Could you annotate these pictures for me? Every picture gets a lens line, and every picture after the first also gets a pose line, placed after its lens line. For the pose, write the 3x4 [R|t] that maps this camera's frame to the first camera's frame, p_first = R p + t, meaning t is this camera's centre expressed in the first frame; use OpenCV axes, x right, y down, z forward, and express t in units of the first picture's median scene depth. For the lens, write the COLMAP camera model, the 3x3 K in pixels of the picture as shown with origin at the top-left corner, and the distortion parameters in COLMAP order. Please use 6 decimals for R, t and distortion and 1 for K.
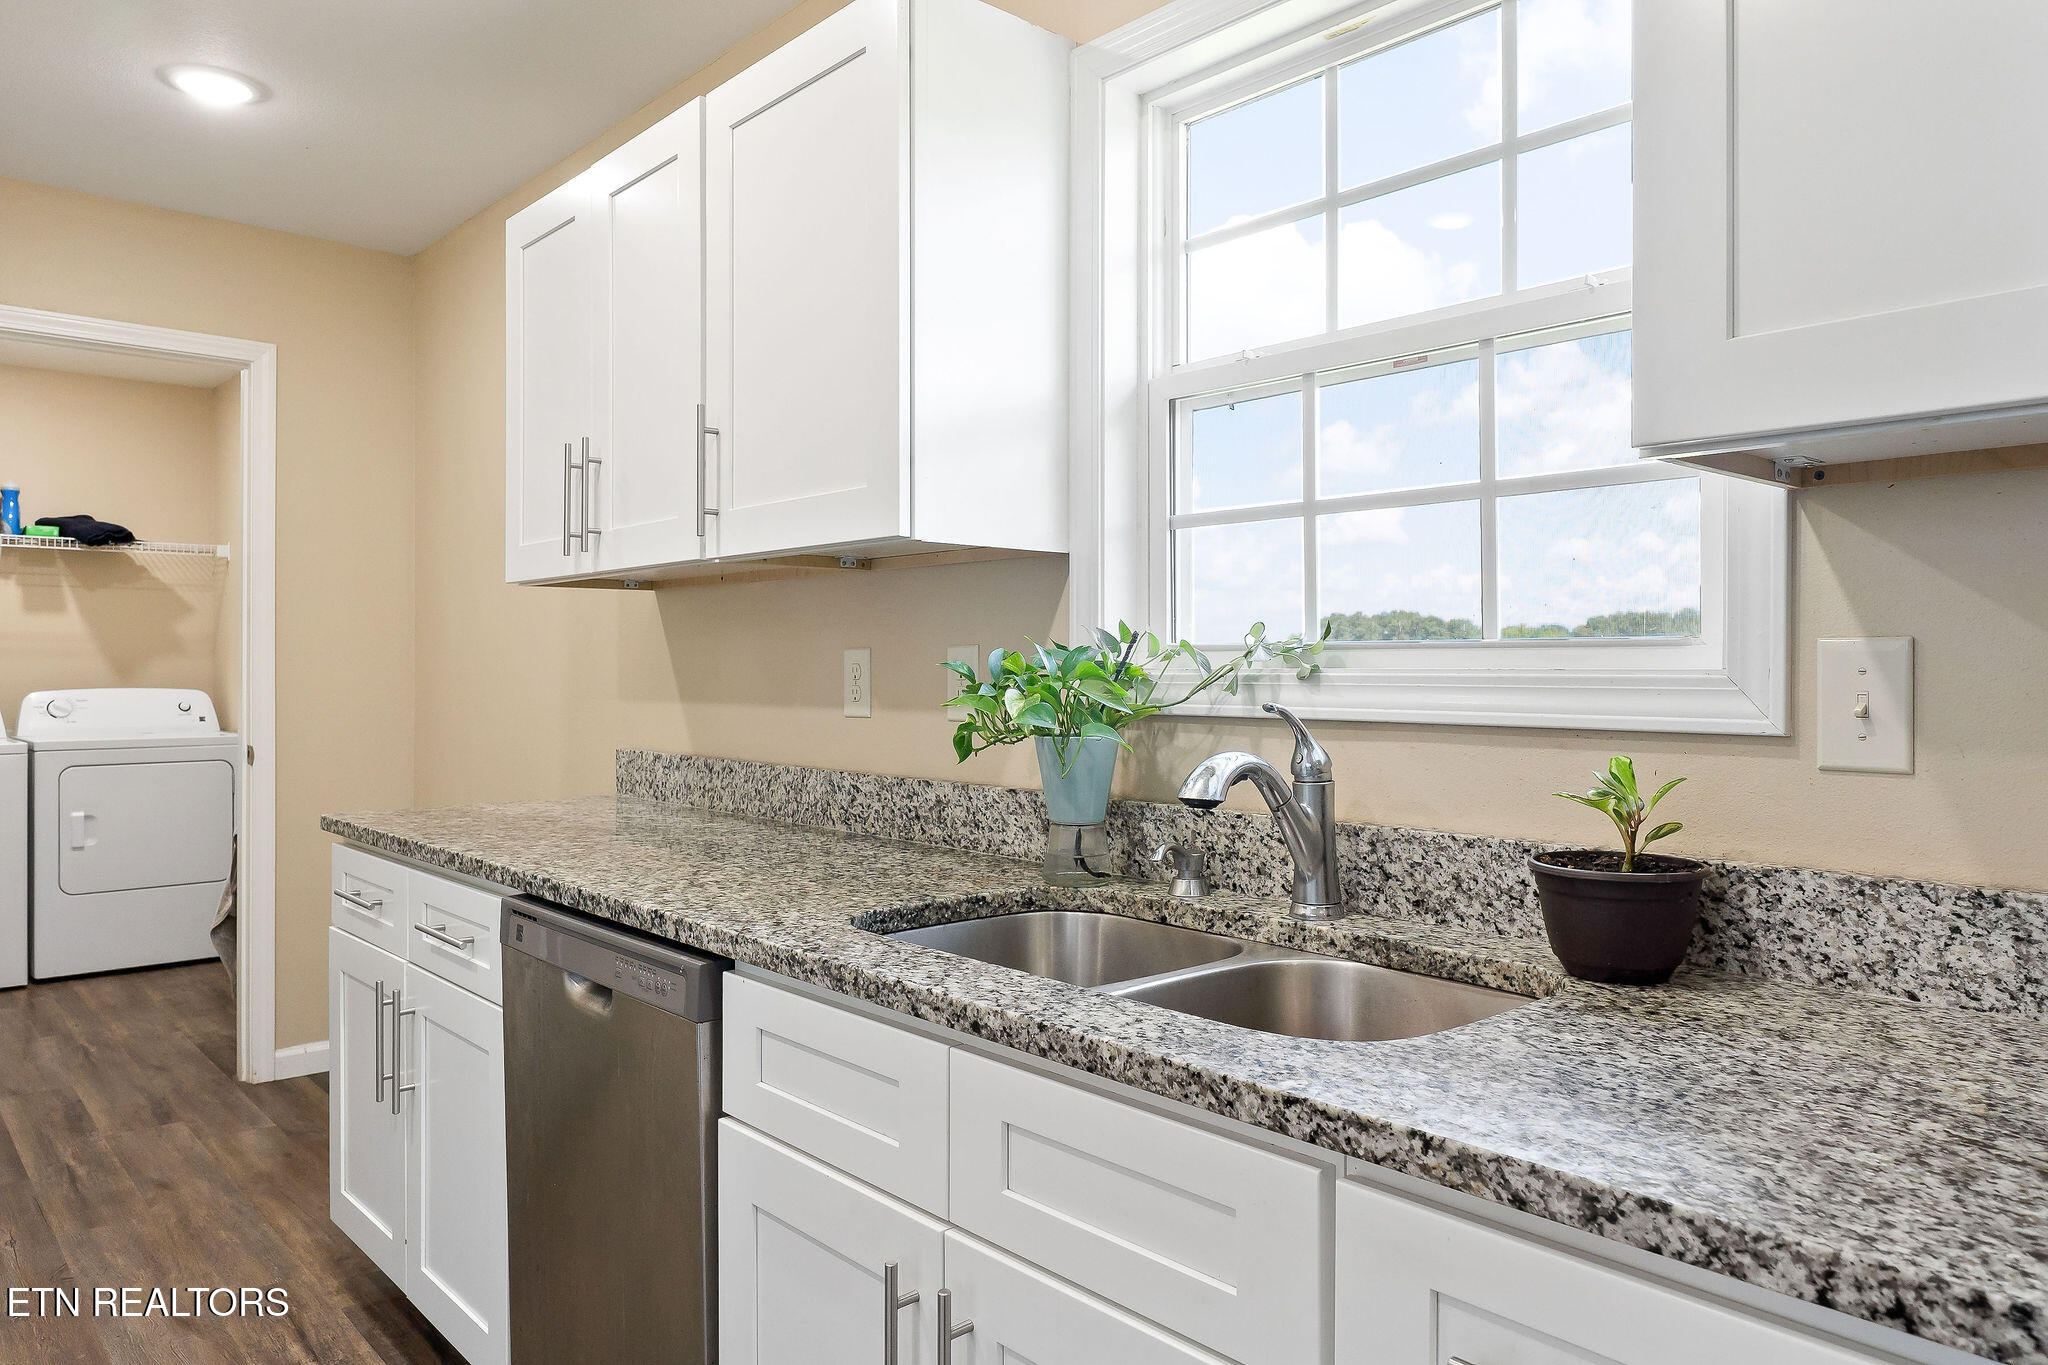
lens RADIAL K [[1367.4, 0, 1020.5], [0, 1367.4, 675.0], [0, 0, 1]] dist [0.002218, -0.001553]
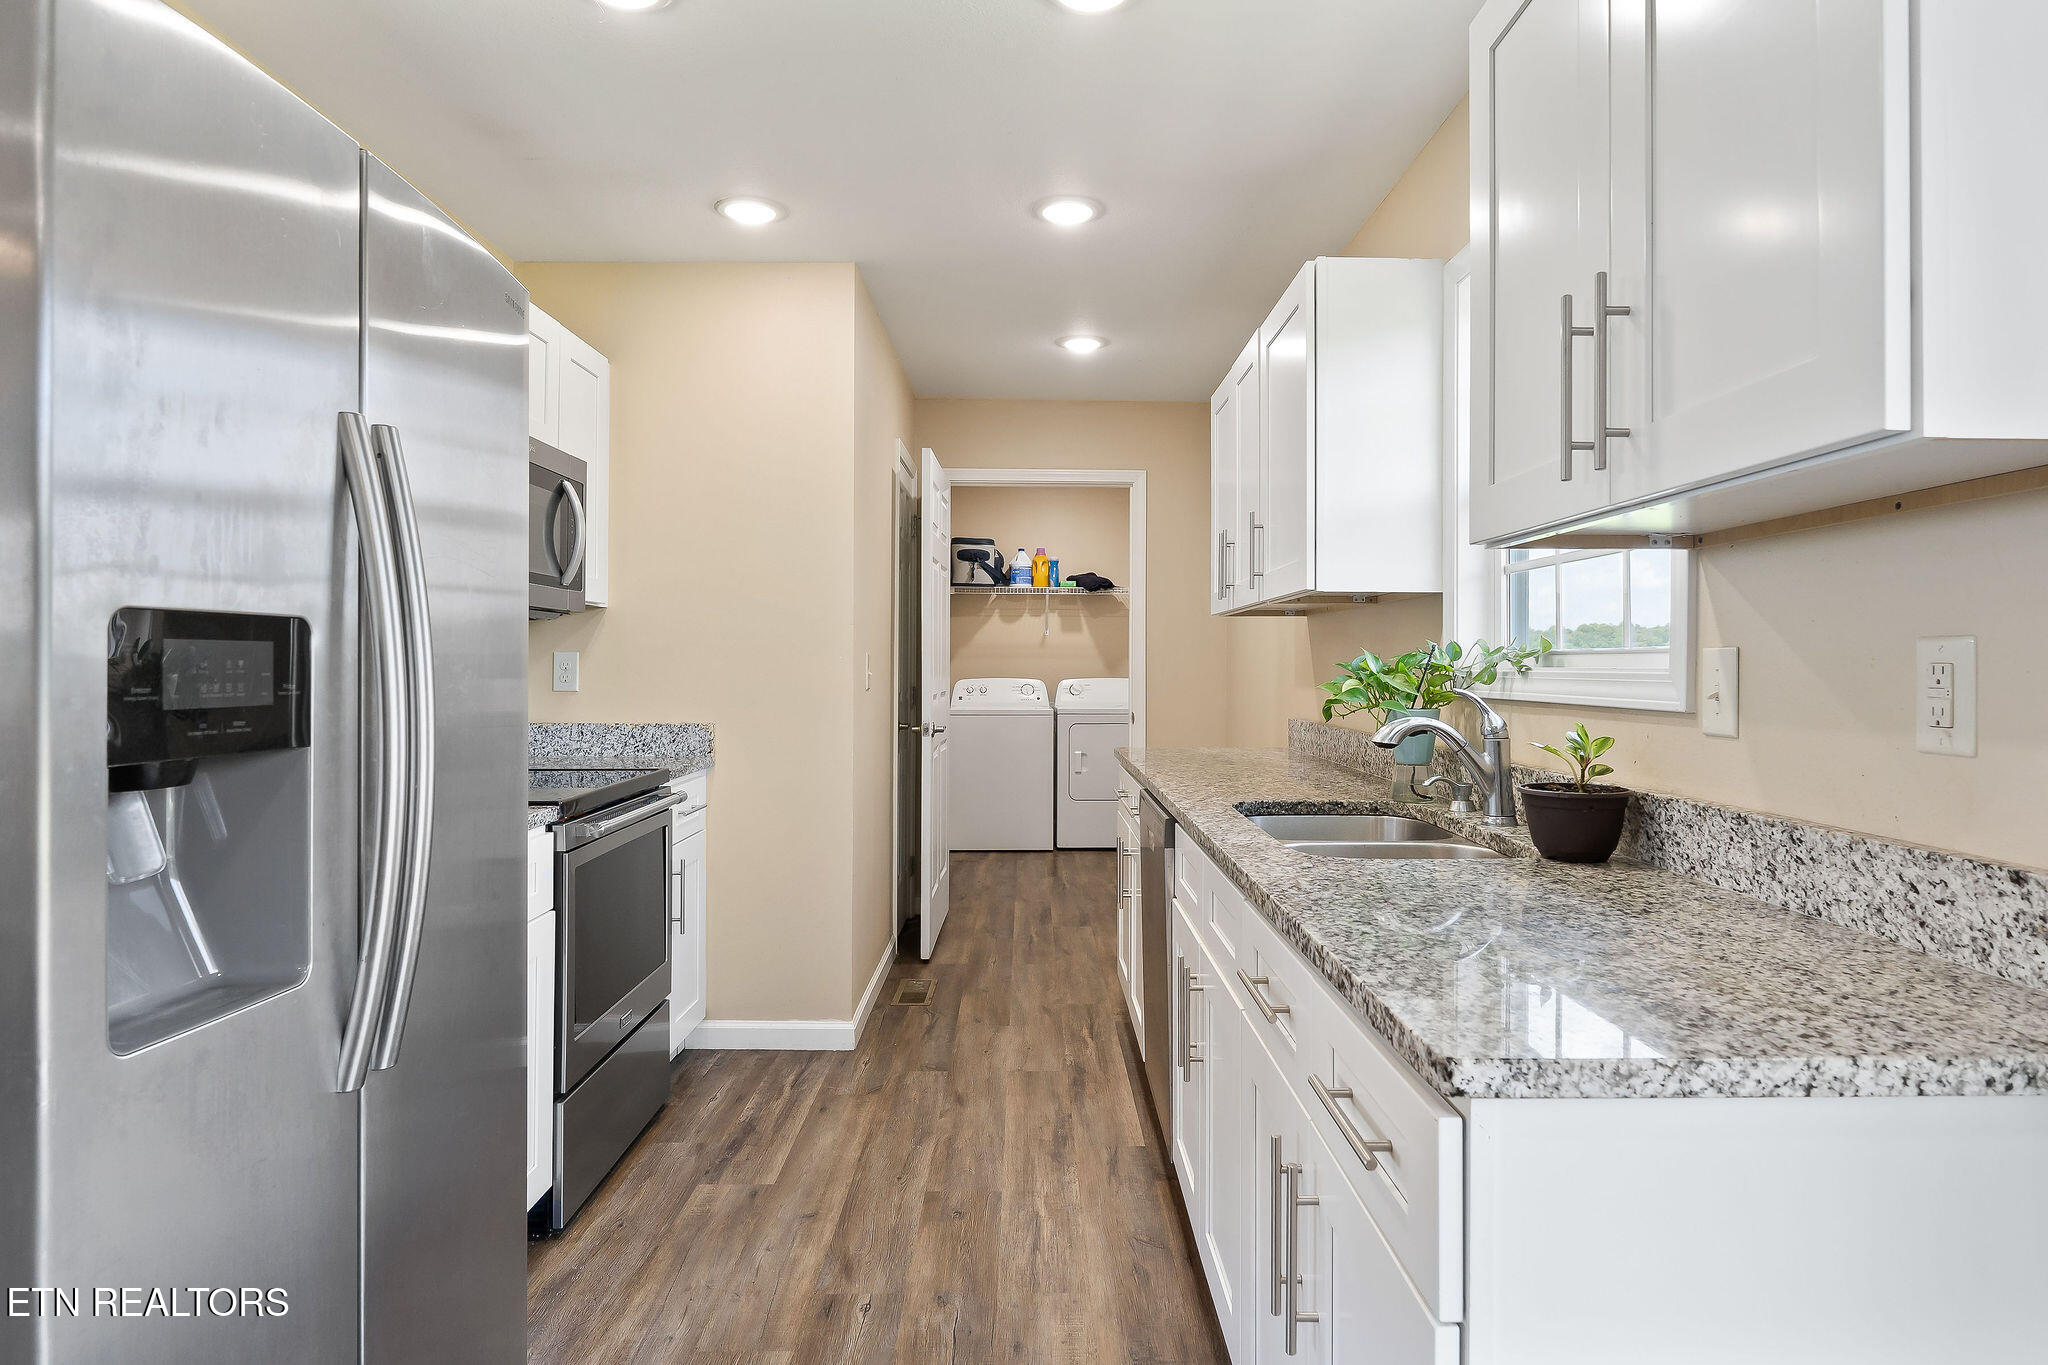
lens RADIAL K [[1138.8, 0, 1026.9], [0, 1138.8, 665.9], [0, 0, 1]] dist [-0.001083, -0.000026]
pose [[0.752190, 0.000054, -0.658946, 0.675380], [-0.002395, 0.999994, -0.002652, -0.001663], [0.658942, 0.003573, 0.752185, -0.348733]]
